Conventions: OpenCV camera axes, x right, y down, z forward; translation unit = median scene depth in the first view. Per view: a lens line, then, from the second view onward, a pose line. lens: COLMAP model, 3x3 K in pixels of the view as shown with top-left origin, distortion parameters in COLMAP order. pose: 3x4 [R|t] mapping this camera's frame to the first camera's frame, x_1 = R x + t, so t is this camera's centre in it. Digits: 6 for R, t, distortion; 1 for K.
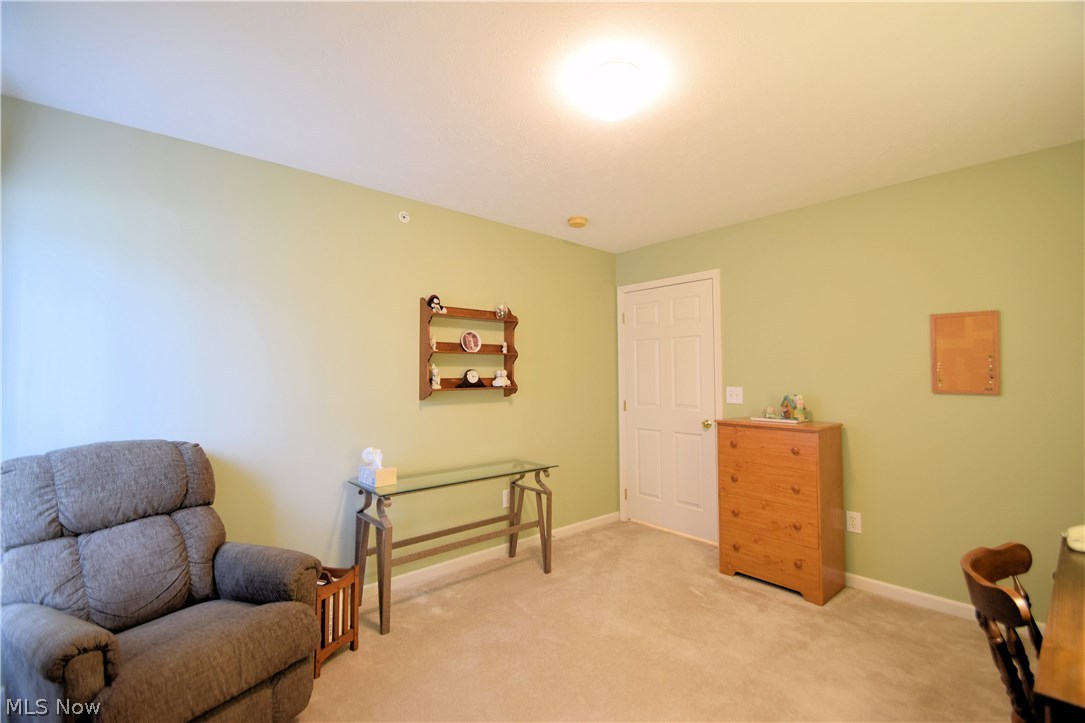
lens RADIAL K [[478.5, 0, 534.7], [0, 478.5, 358.6], [0, 0, 1]] dist [0.009761, -0.014534]
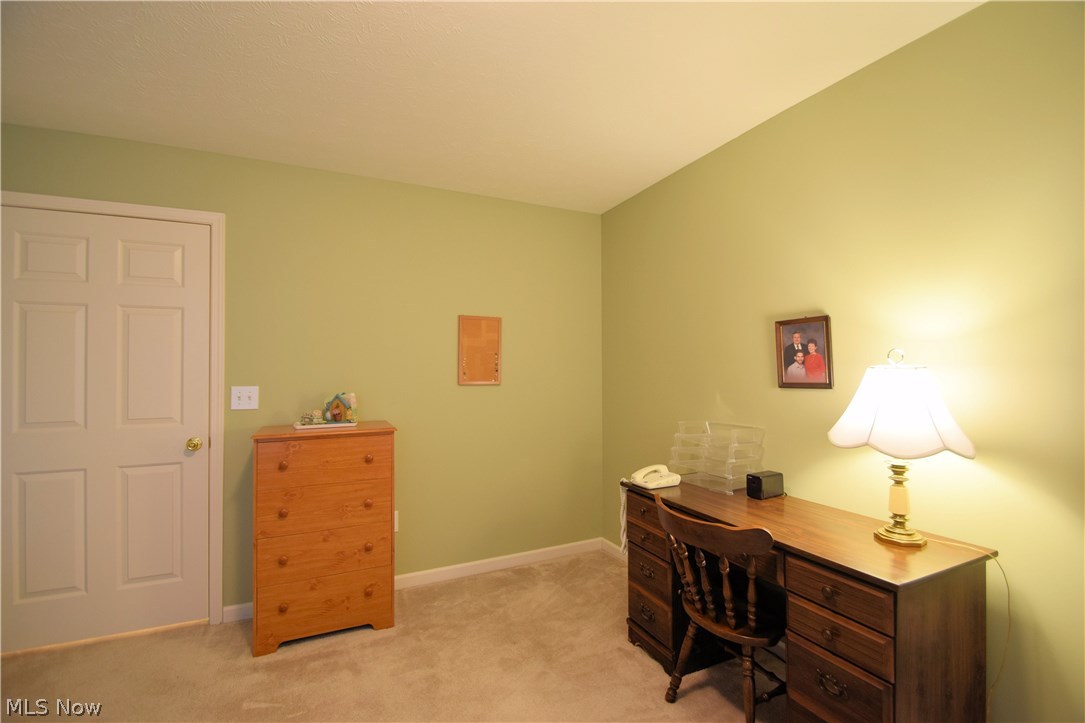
lens RADIAL K [[478.5, 0, 540.6], [0, 478.5, 358.8], [0, 0, 1]] dist [0.009761, -0.014534]
pose [[0.266700, 0.018266, 0.963606, -0.187624], [-0.030156, 0.999489, -0.010600, 0.015823], [-0.963308, -0.026231, 0.267115, 0.473648]]
